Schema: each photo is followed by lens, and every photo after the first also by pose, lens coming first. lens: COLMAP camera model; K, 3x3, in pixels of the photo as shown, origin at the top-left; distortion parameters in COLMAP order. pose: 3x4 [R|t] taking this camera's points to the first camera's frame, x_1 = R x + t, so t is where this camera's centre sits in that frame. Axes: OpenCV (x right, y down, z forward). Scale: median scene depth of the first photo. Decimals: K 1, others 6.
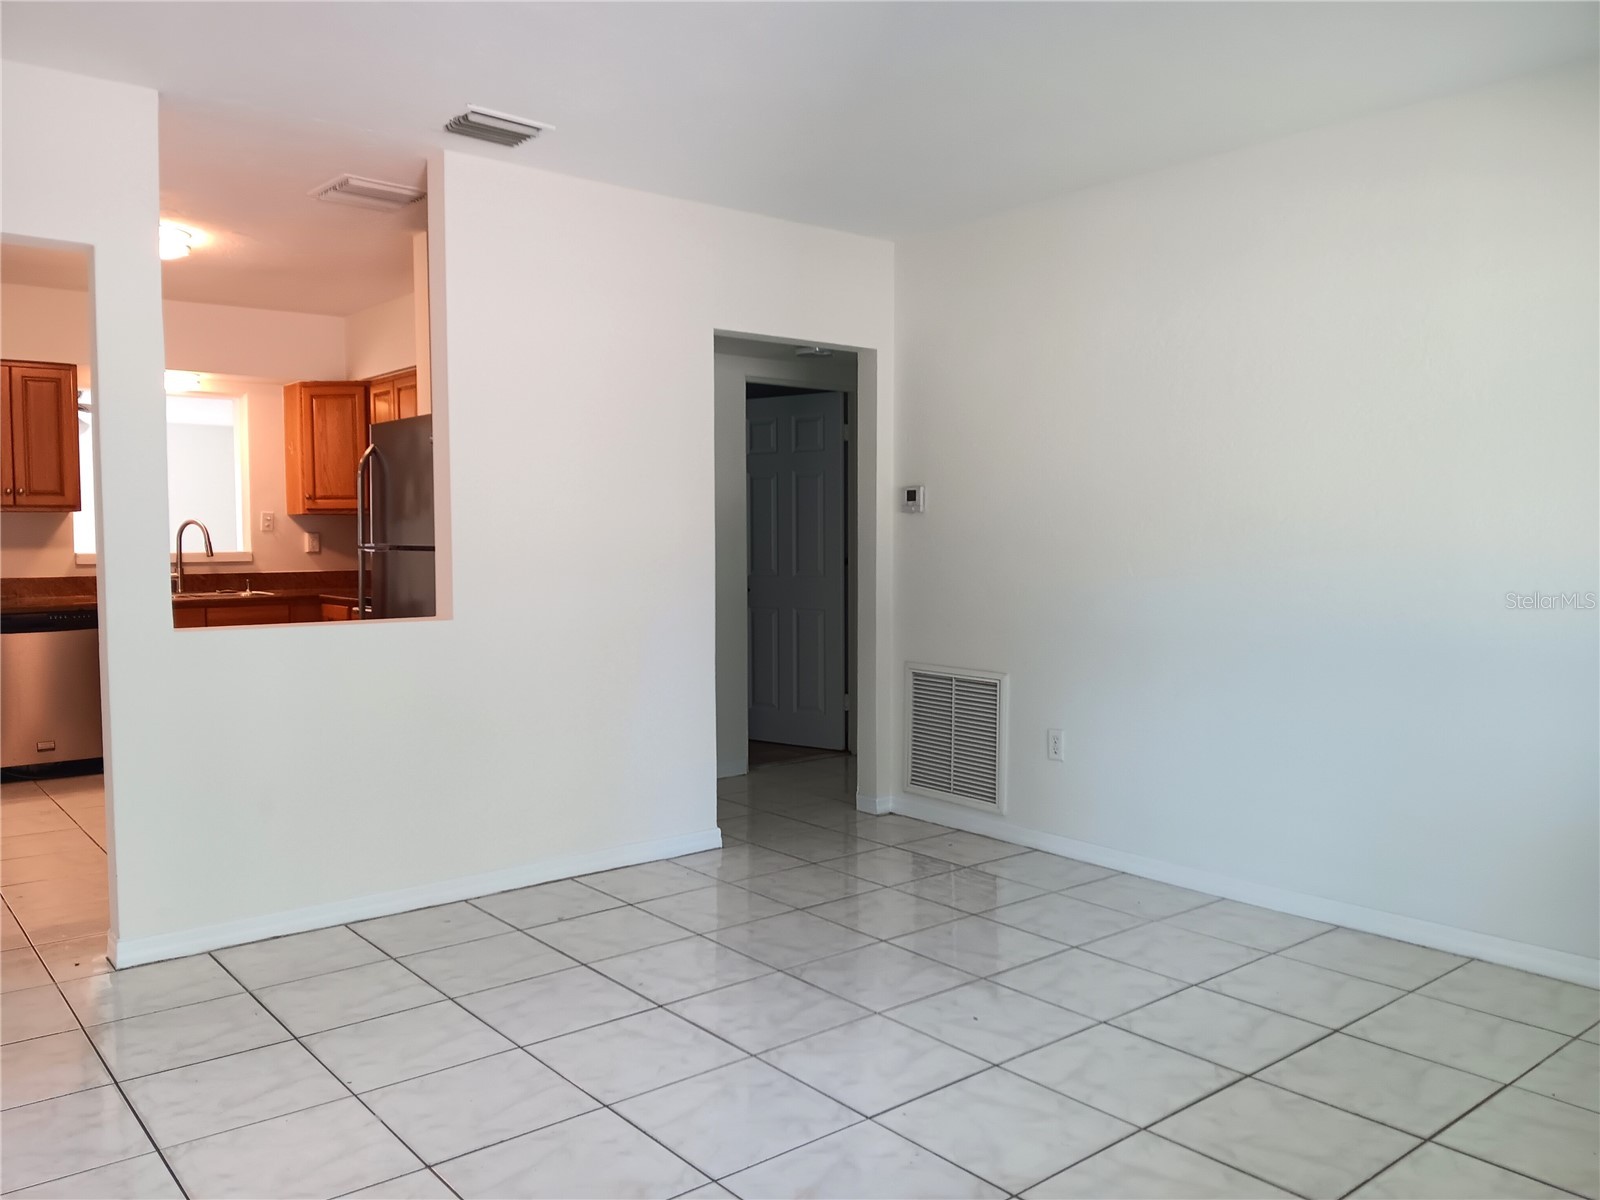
lens RADIAL K [[1237.7, 0, 790.9], [0, 1237.7, 599.4], [0, 0, 1]] dist [0.134660, -0.236208]
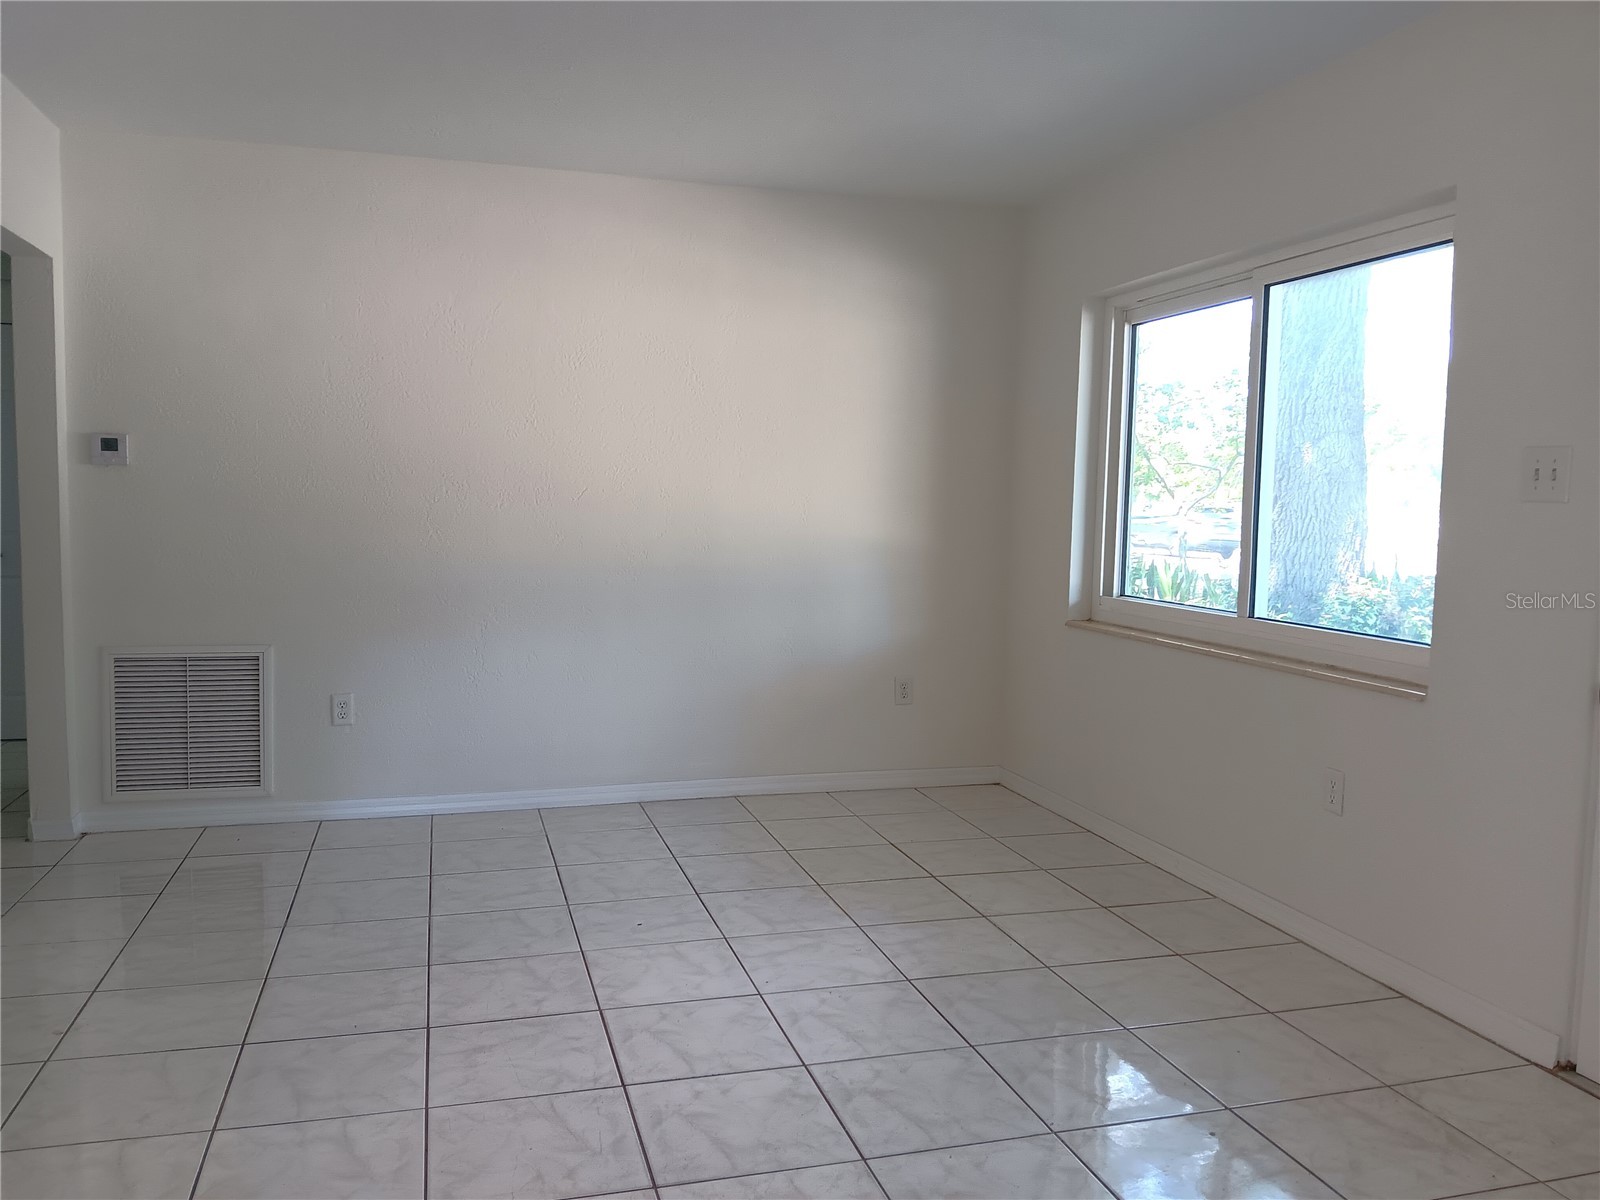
lens RADIAL K [[1237.7, 0, 790.9], [0, 1237.7, 599.4], [0, 0, 1]] dist [0.134660, -0.236208]
pose [[0.394050, -0.062847, 0.916938, -0.552798], [0.030236, 0.998006, 0.055410, -0.015110], [-0.918592, 0.005890, 0.395164, 0.278945]]
